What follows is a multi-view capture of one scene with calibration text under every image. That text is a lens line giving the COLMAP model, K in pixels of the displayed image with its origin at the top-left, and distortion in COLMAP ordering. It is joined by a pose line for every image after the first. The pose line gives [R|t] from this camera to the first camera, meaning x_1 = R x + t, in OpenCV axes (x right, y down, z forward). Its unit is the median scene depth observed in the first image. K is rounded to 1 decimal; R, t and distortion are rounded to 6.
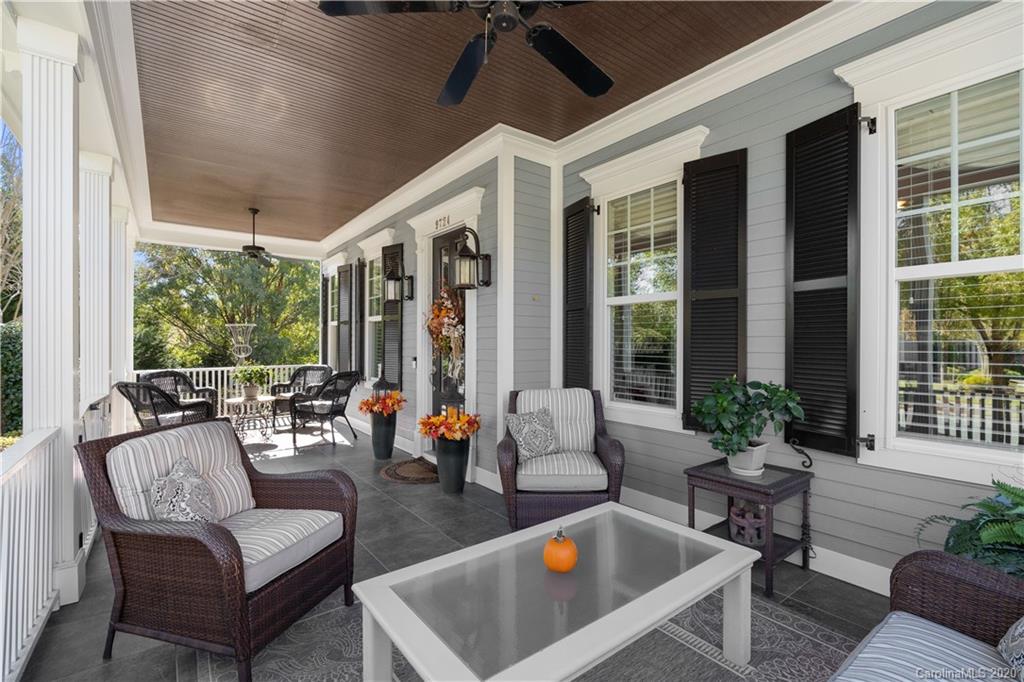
lens RADIAL K [[459.3, 0, 512.0], [0, 459.3, 341.0], [0, 0, 1]] dist [-0.000233, 0.000233]
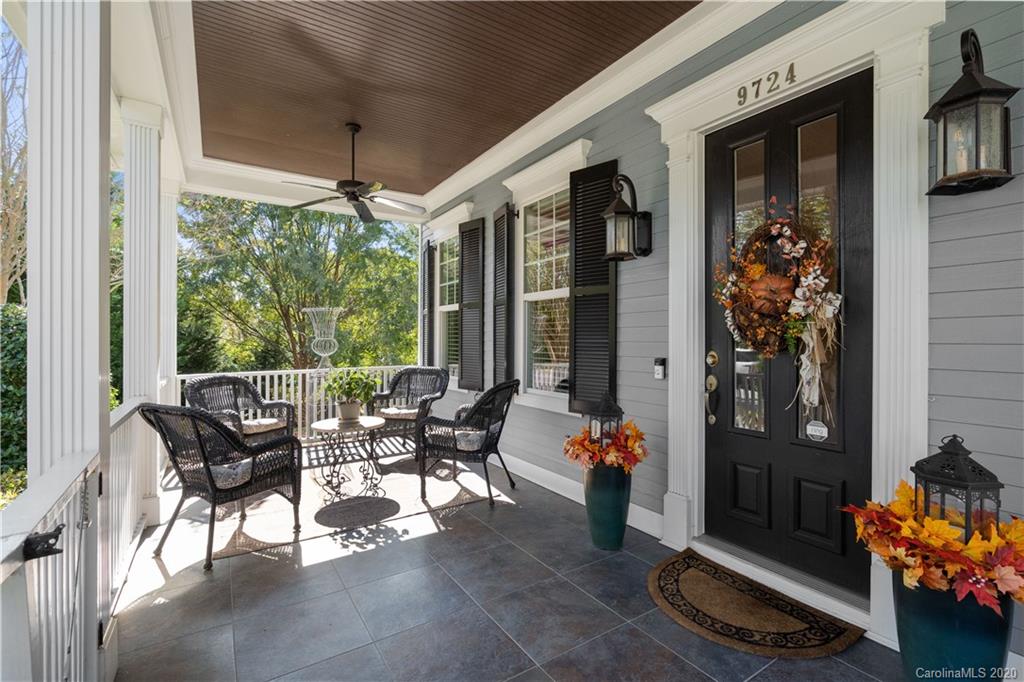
lens RADIAL K [[461.7, 0, 517.1], [0, 461.7, 332.1], [0, 0, 1]] dist [-0.002631, -0.000026]
pose [[0.997657, -0.004982, -0.068226, -0.252168], [0.004515, 0.999965, -0.006996, 0.004777], [0.068259, 0.006672, 0.997645, 0.325044]]
